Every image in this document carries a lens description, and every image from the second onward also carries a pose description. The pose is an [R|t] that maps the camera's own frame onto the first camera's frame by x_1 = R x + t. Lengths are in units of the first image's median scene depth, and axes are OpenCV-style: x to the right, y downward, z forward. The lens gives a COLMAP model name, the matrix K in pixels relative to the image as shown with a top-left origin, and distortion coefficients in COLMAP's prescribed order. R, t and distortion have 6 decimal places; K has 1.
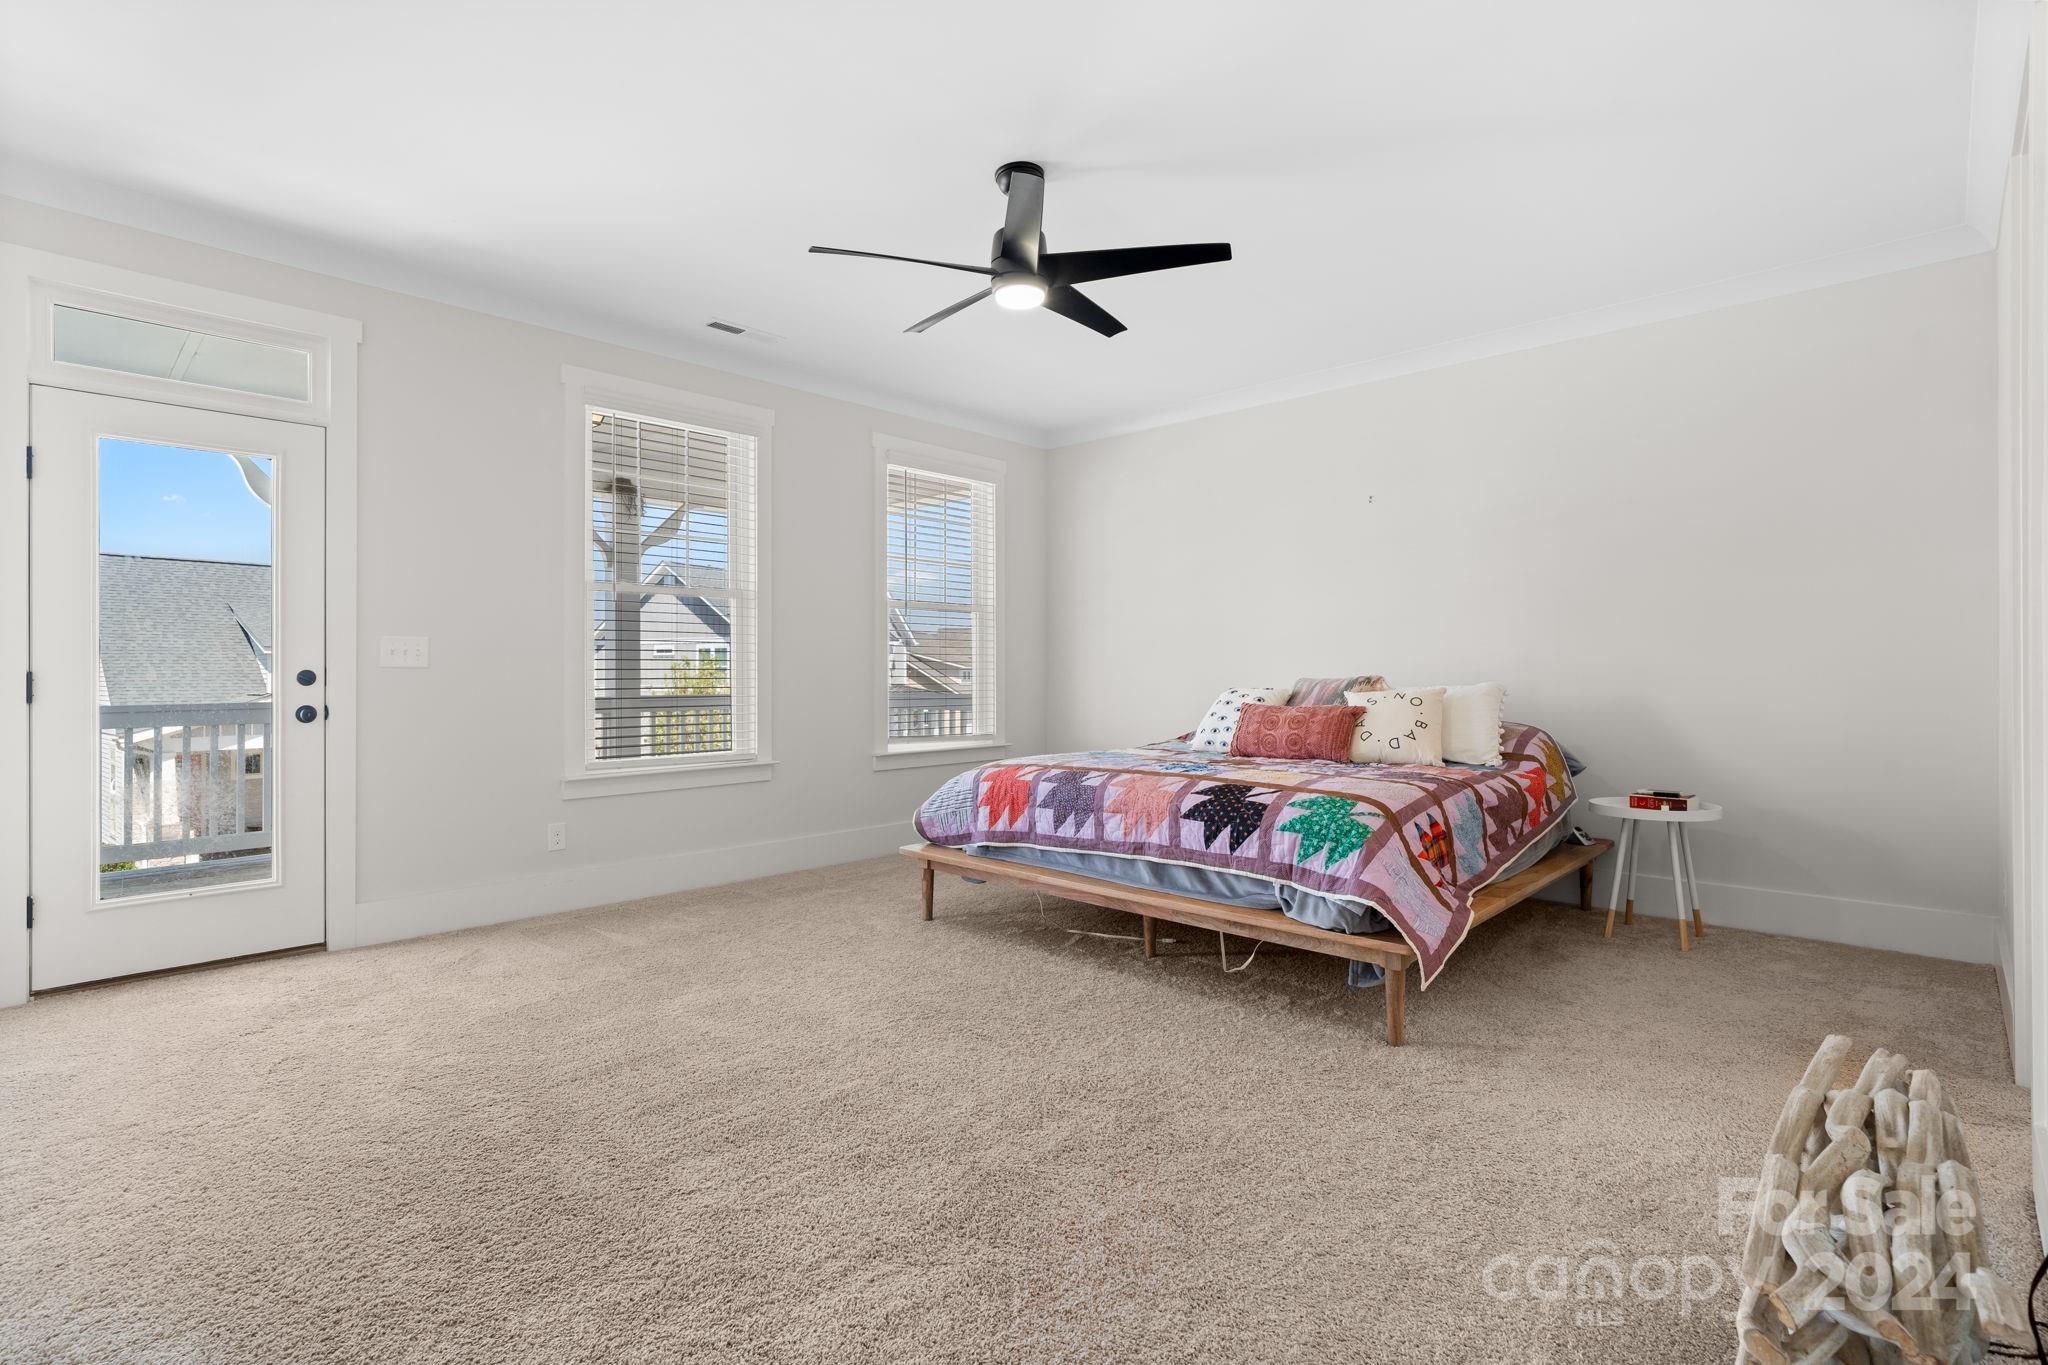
lens RADIAL K [[950.8, 0, 1032.6], [0, 950.8, 680.8], [0, 0, 1]] dist [-0.006328, 0.000629]
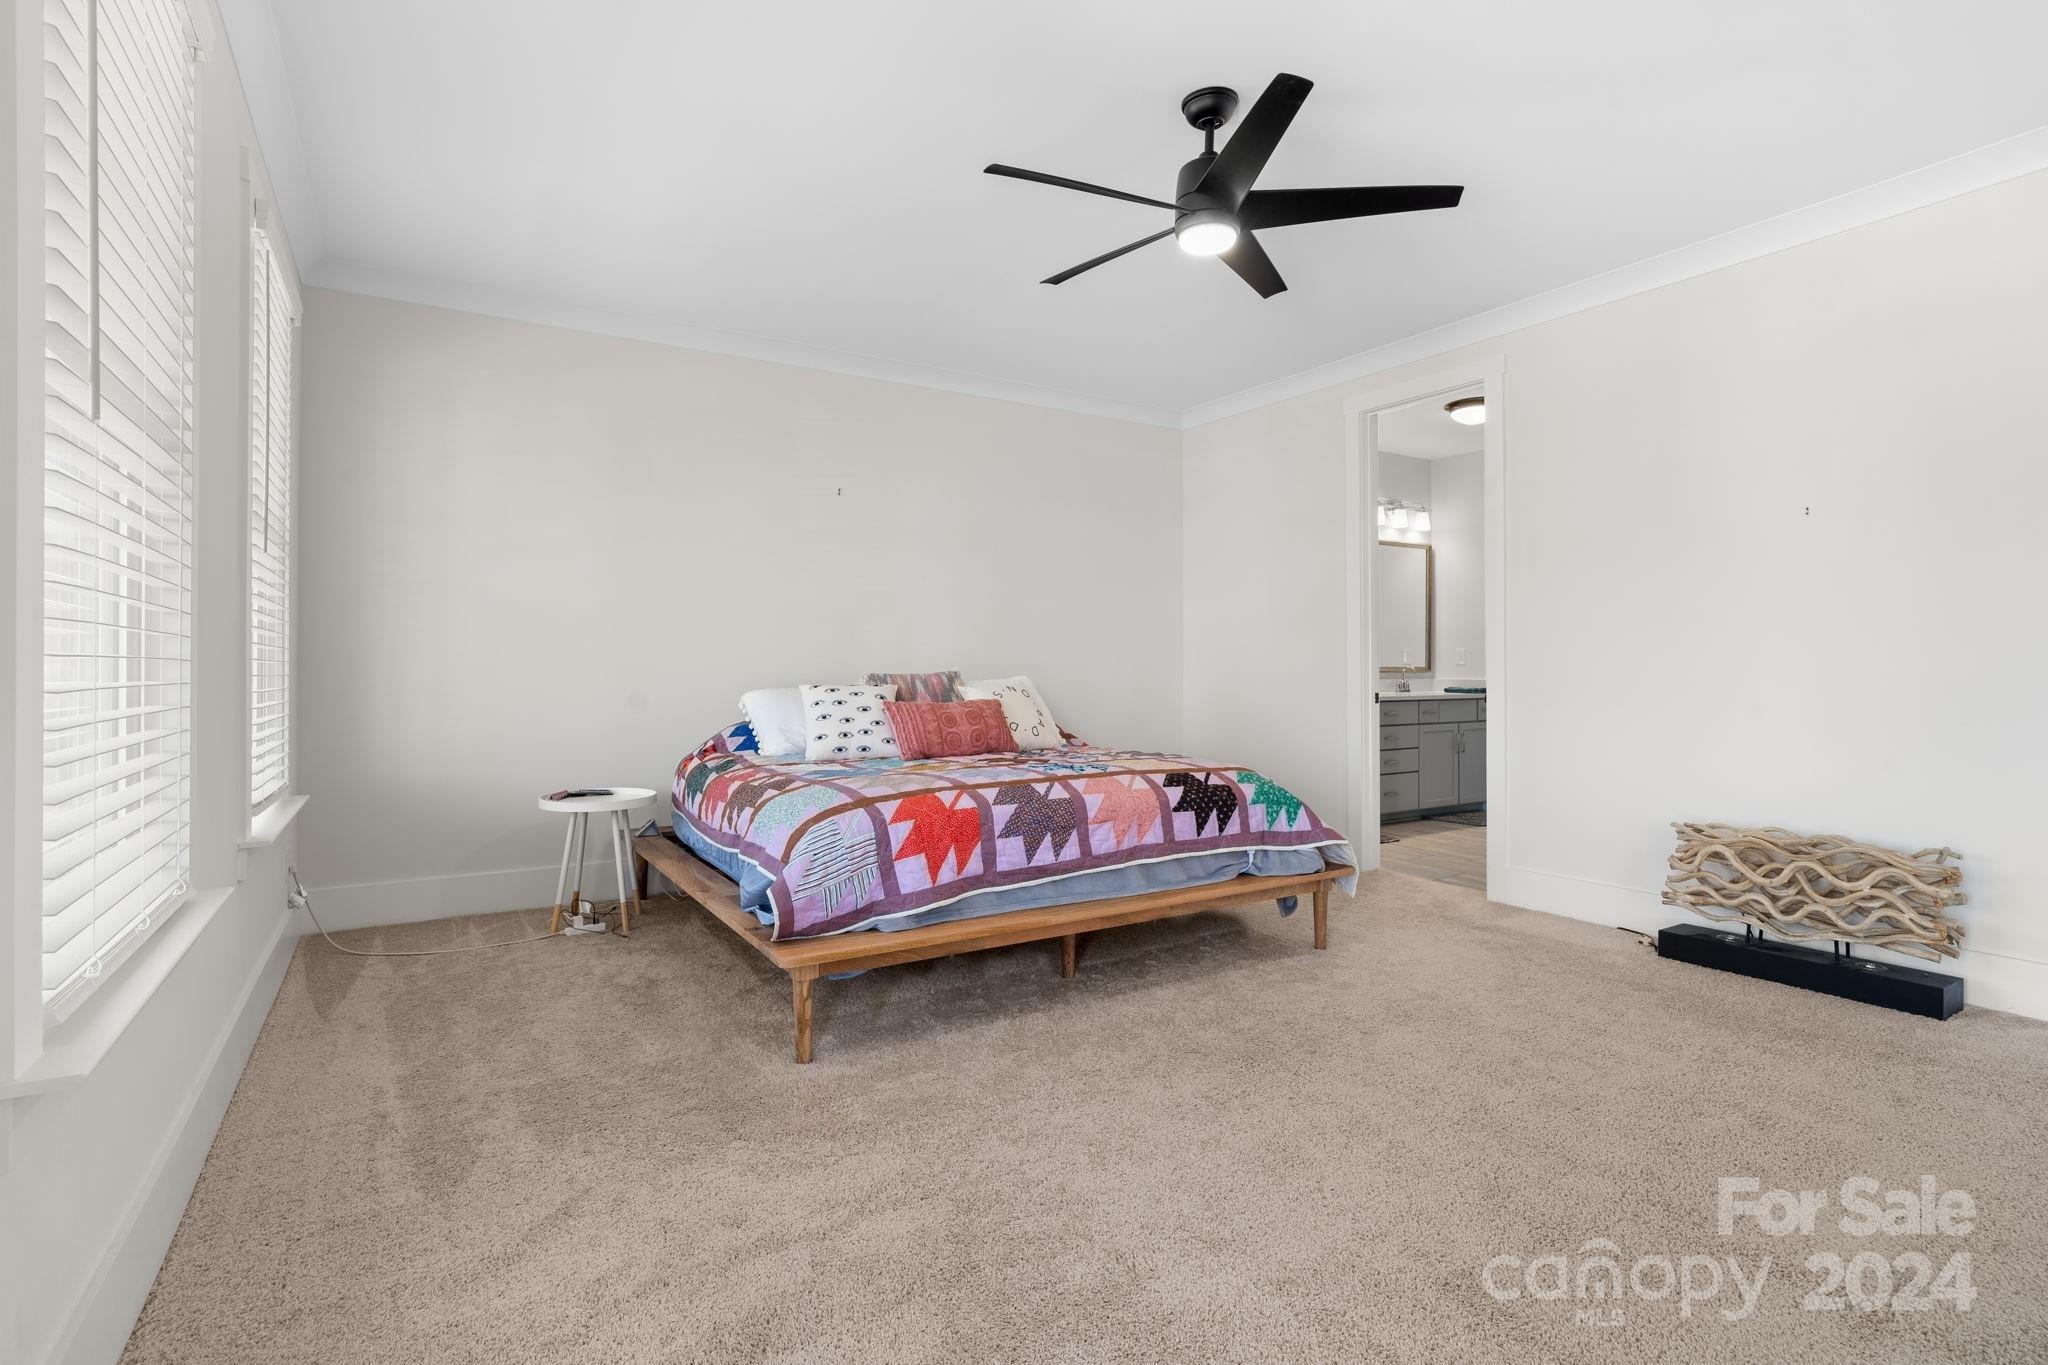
lens RADIAL K [[963.3, 0, 1027.4], [0, 963.3, 667.2], [0, 0, 1]] dist [-0.012671, 0.004966]
pose [[0.275513, 0.002396, 0.961294, -0.806347], [0.008083, 0.999956, -0.004809, -0.004736], [-0.961263, 0.009095, 0.275481, 0.807229]]
